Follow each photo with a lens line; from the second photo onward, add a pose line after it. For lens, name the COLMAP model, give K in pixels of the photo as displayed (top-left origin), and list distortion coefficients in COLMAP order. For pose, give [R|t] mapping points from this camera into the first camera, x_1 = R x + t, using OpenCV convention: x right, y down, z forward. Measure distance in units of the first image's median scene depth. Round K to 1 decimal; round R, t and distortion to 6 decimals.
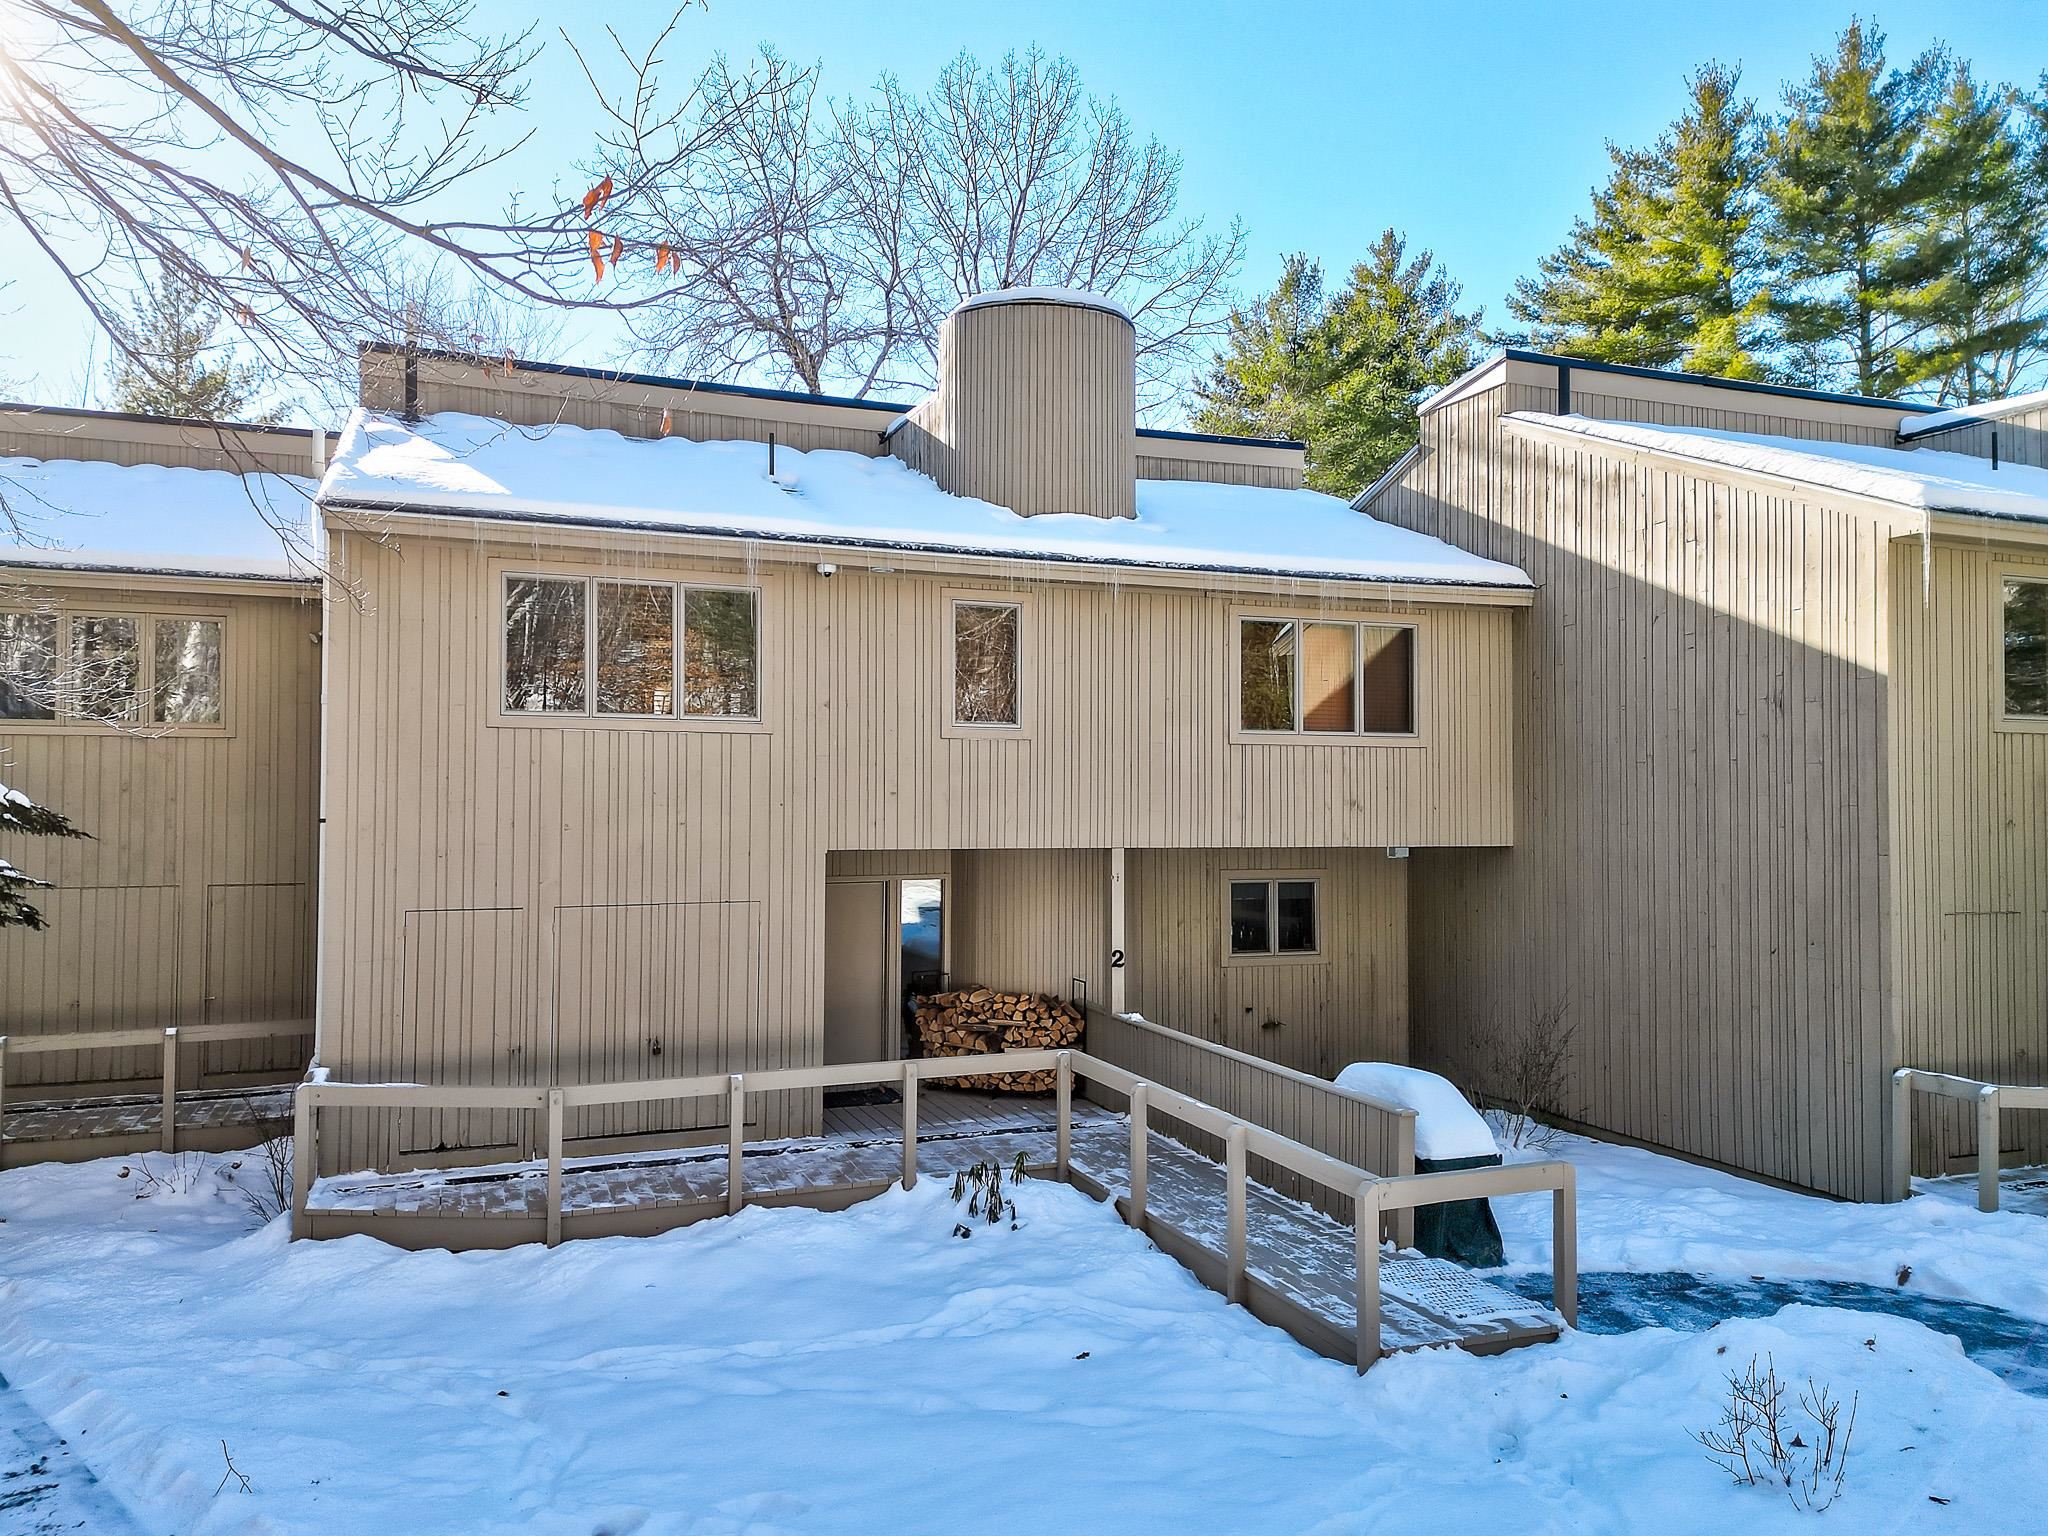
lens RADIAL K [[1424.2, 0, 1034.3], [0, 1424.2, 762.2], [0, 0, 1]] dist [0.042912, -0.009047]
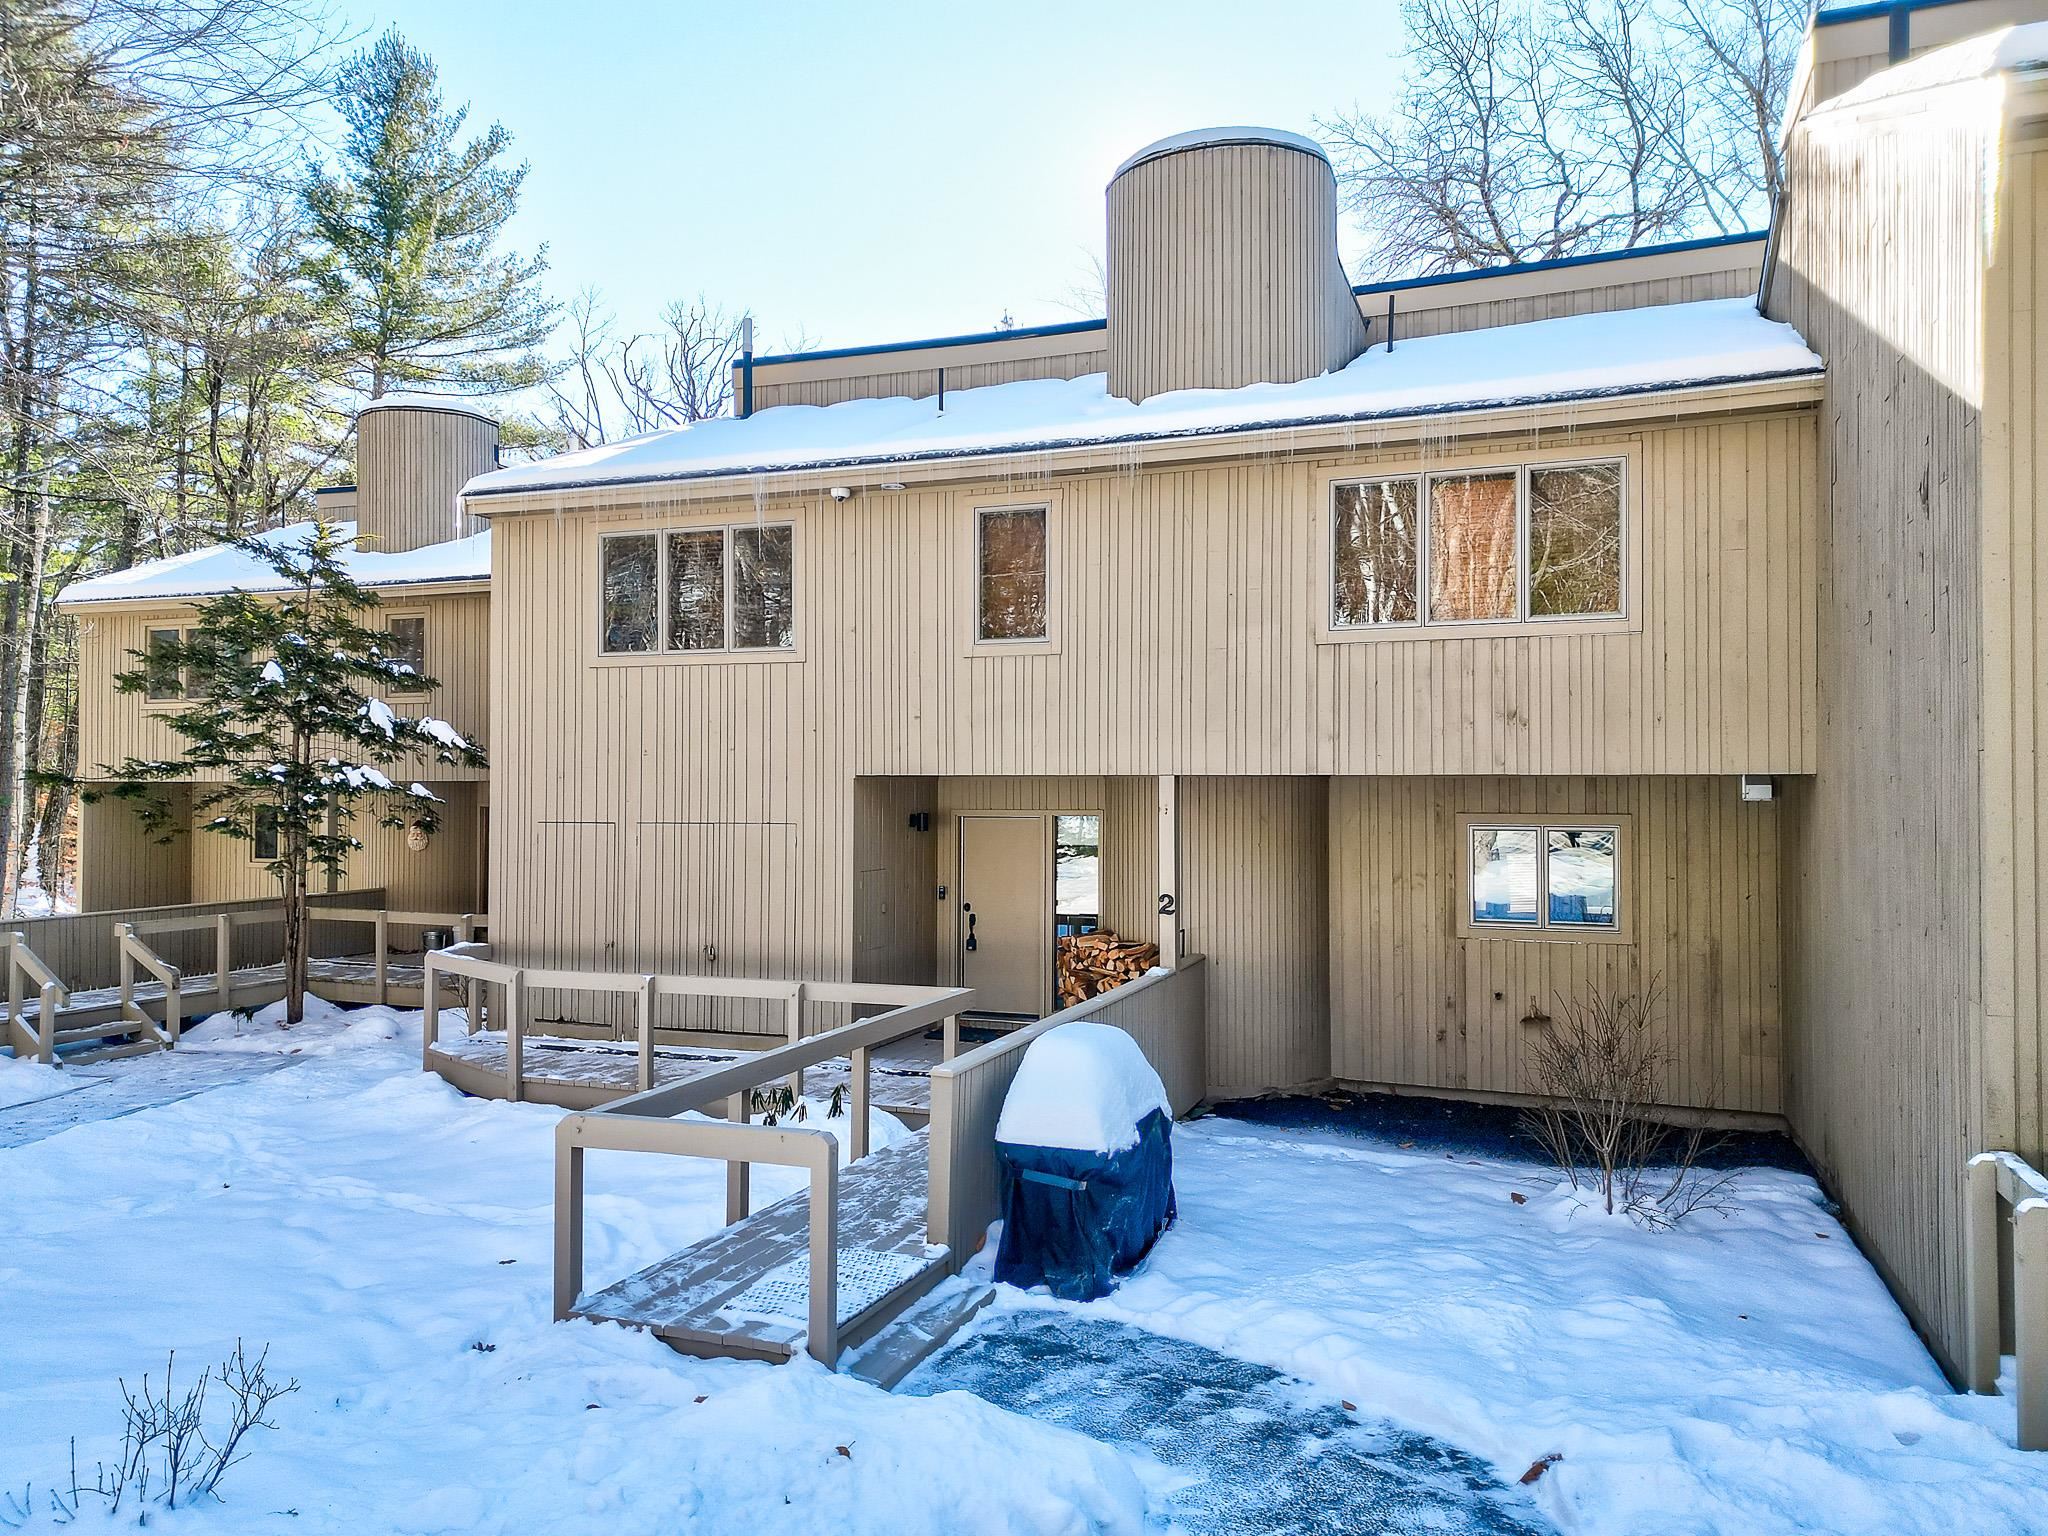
lens RADIAL K [[1424.2, 0, 1039.3], [0, 1424.2, 771.3], [0, 0, 1]] dist [0.042912, -0.009047]
pose [[0.749194, -0.011586, -0.662249, 0.621037], [0.021141, 0.999756, 0.006426, 0.056159], [0.662013, -0.018814, 0.749256, 0.339954]]
